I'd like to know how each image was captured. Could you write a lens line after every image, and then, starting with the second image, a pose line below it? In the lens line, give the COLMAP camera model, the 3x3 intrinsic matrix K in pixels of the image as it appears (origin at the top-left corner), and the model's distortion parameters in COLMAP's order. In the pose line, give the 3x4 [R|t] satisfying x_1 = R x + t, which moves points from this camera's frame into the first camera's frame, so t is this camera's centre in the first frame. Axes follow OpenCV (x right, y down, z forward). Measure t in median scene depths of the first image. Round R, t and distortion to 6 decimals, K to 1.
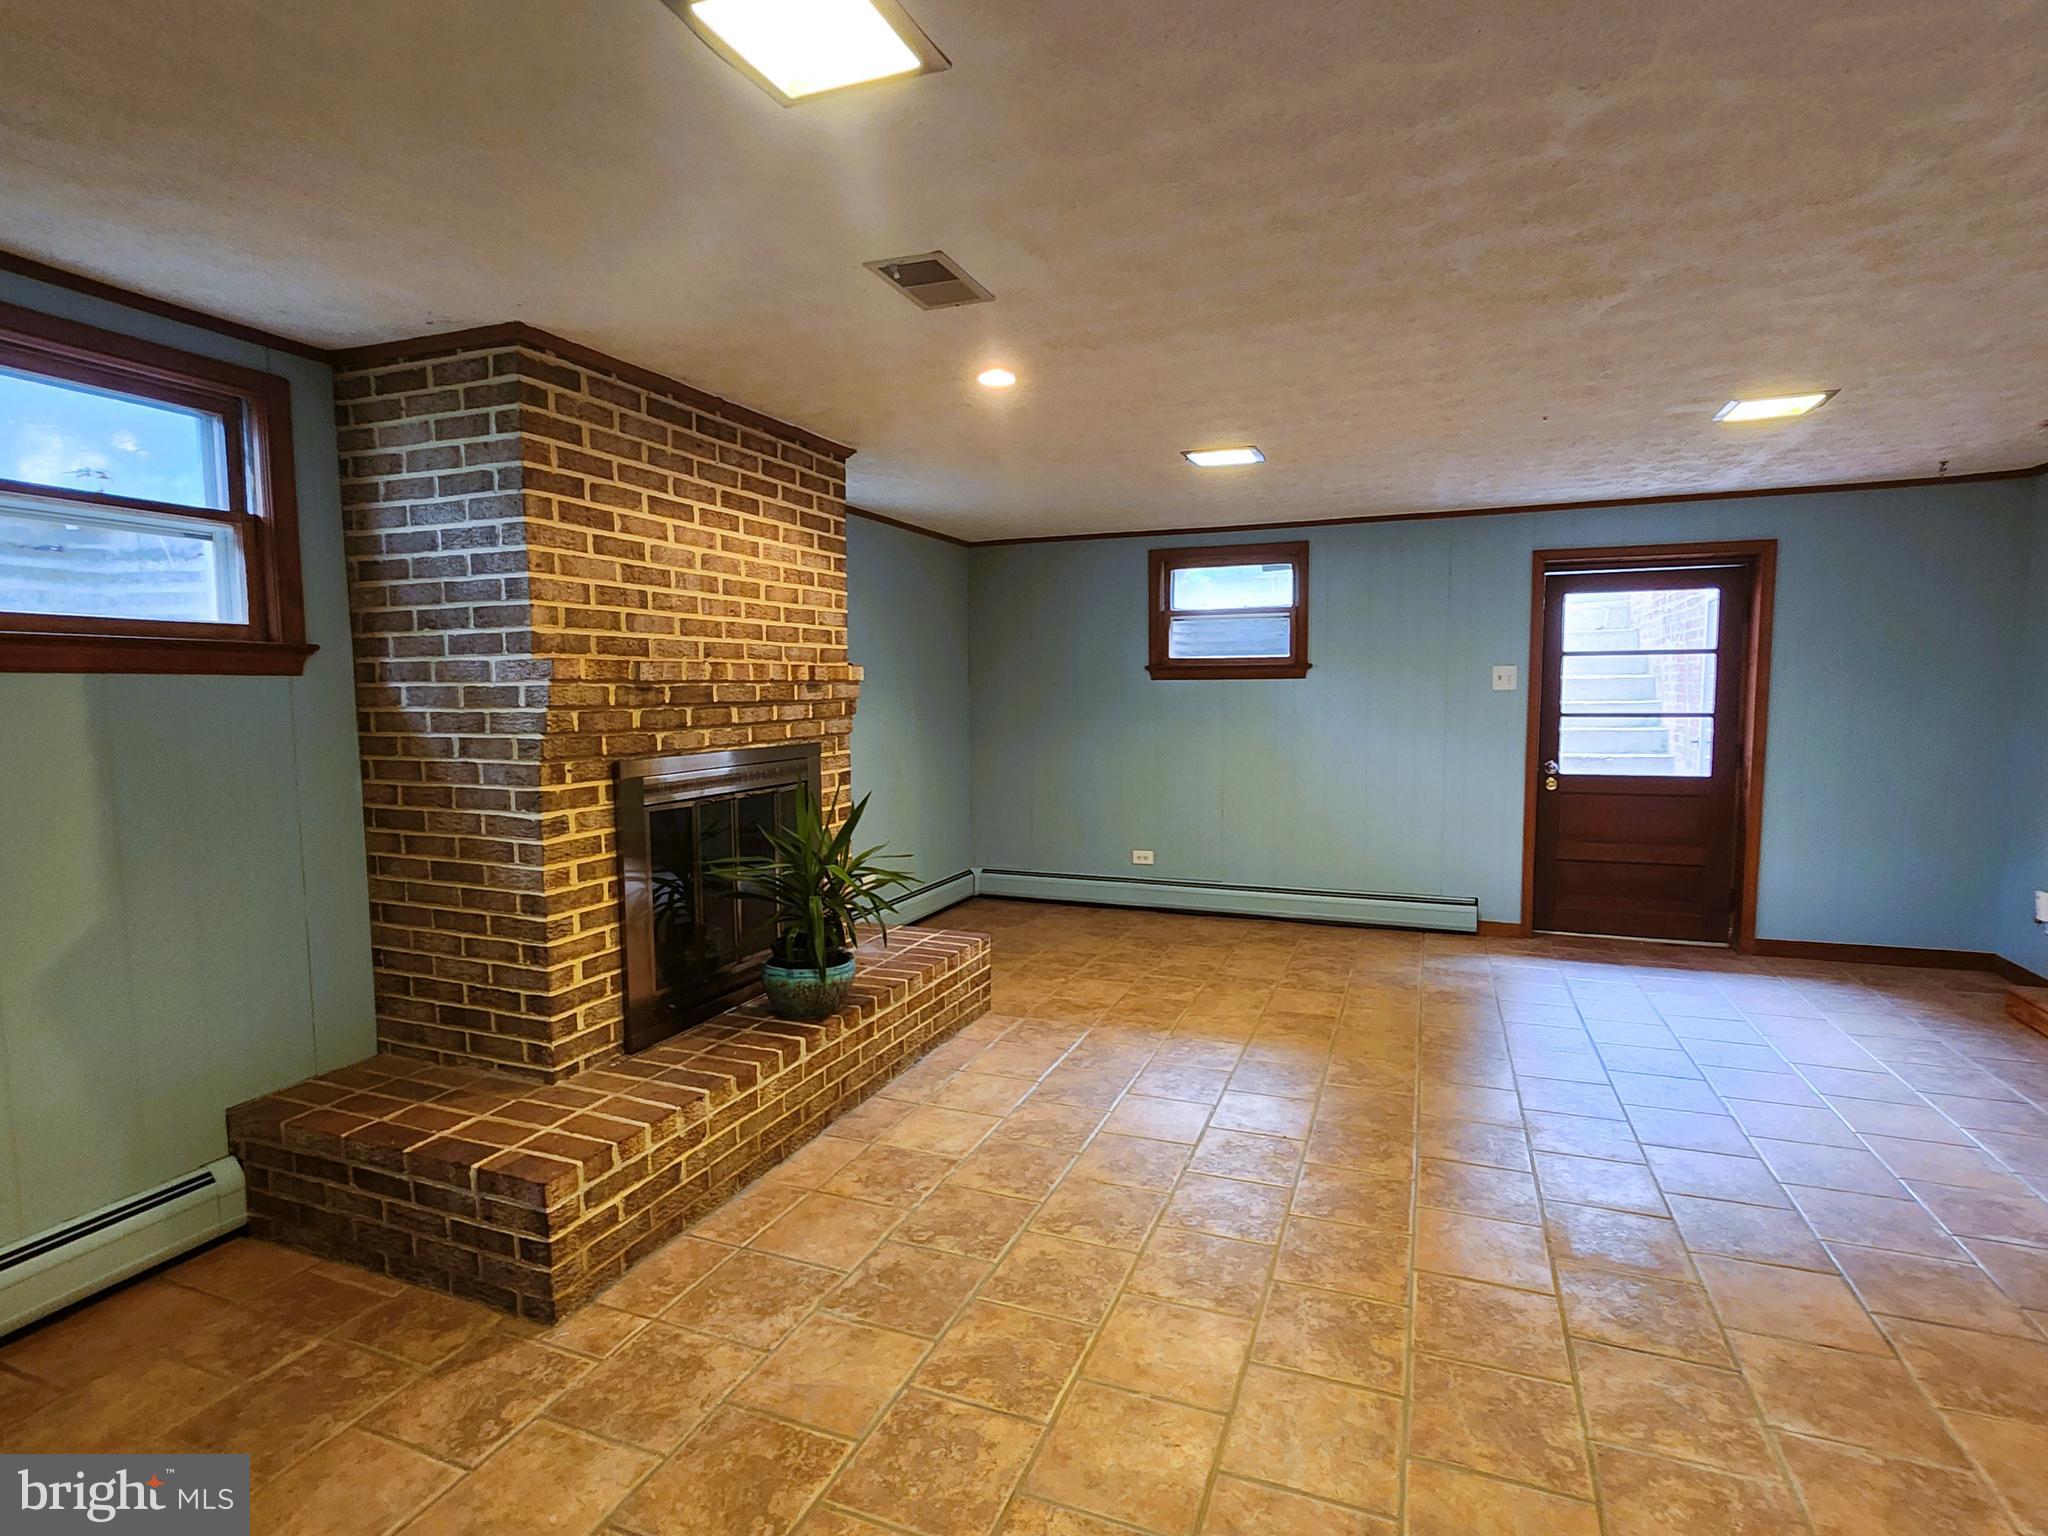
lens RADIAL K [[1006.9, 0, 1028.0], [0, 1006.9, 783.9], [0, 0, 1]] dist [-0.002524, 0.000035]
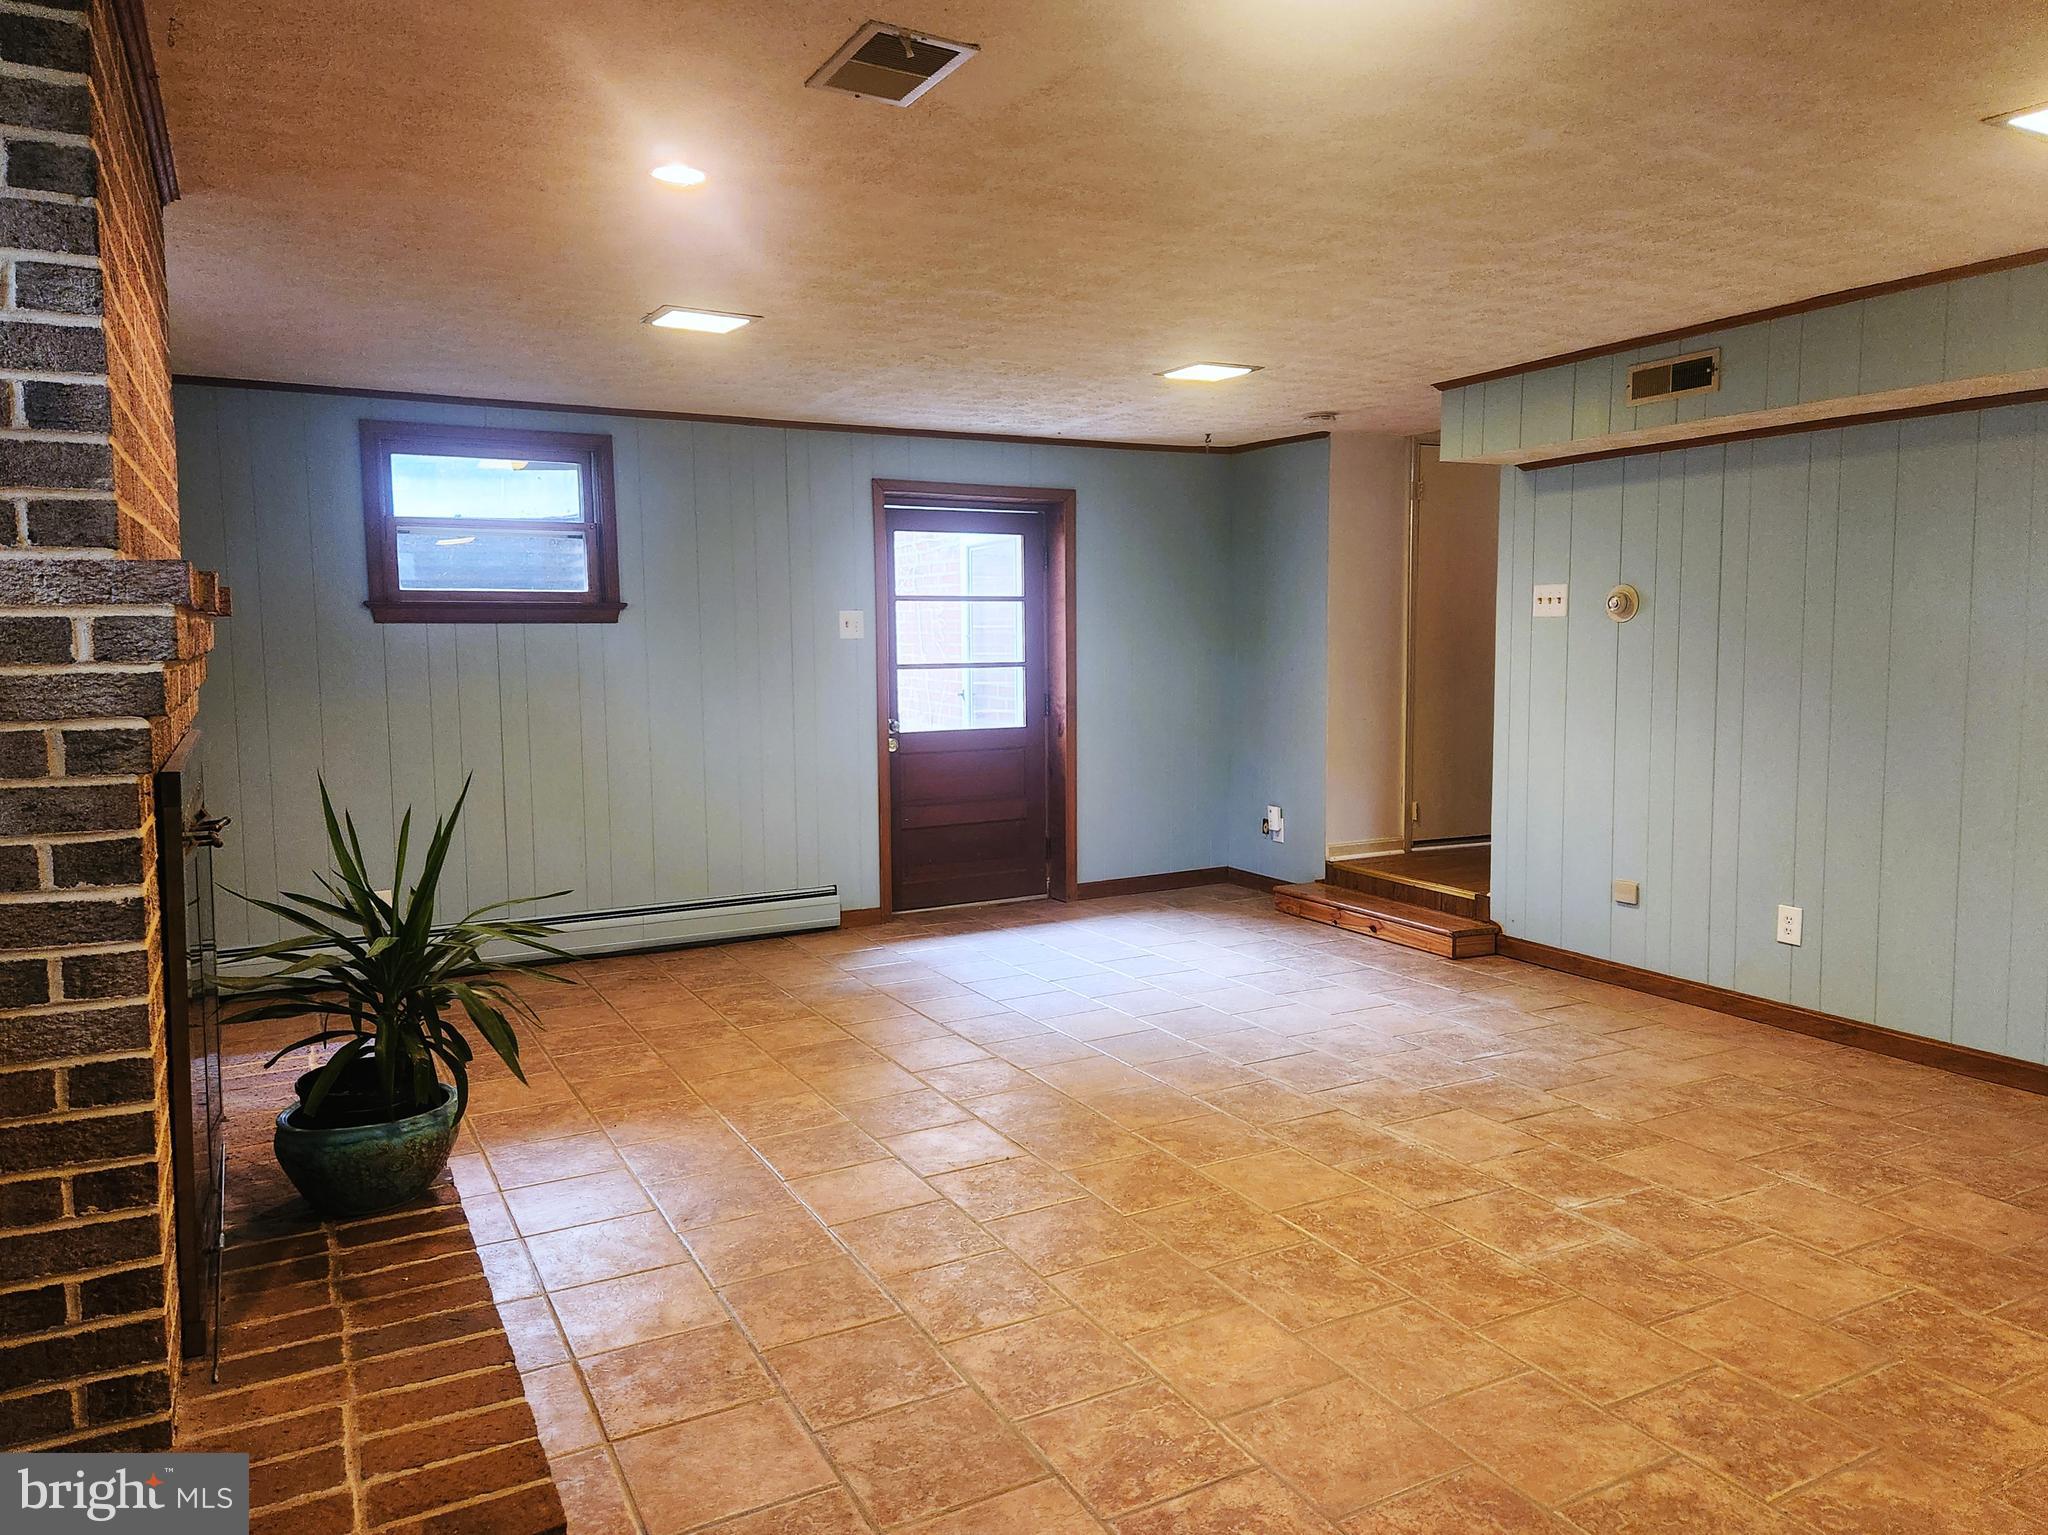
lens RADIAL K [[1408.0, 0, 1024.0], [0, 1408.0, 767.5], [0, 0, 1]] dist [0.075729, -0.081451]
pose [[0.641362, -0.070865, 0.763959, -0.455523], [0.076514, 0.996669, 0.028215, -0.008136], [-0.763414, 0.040358, 0.644648, 0.148884]]
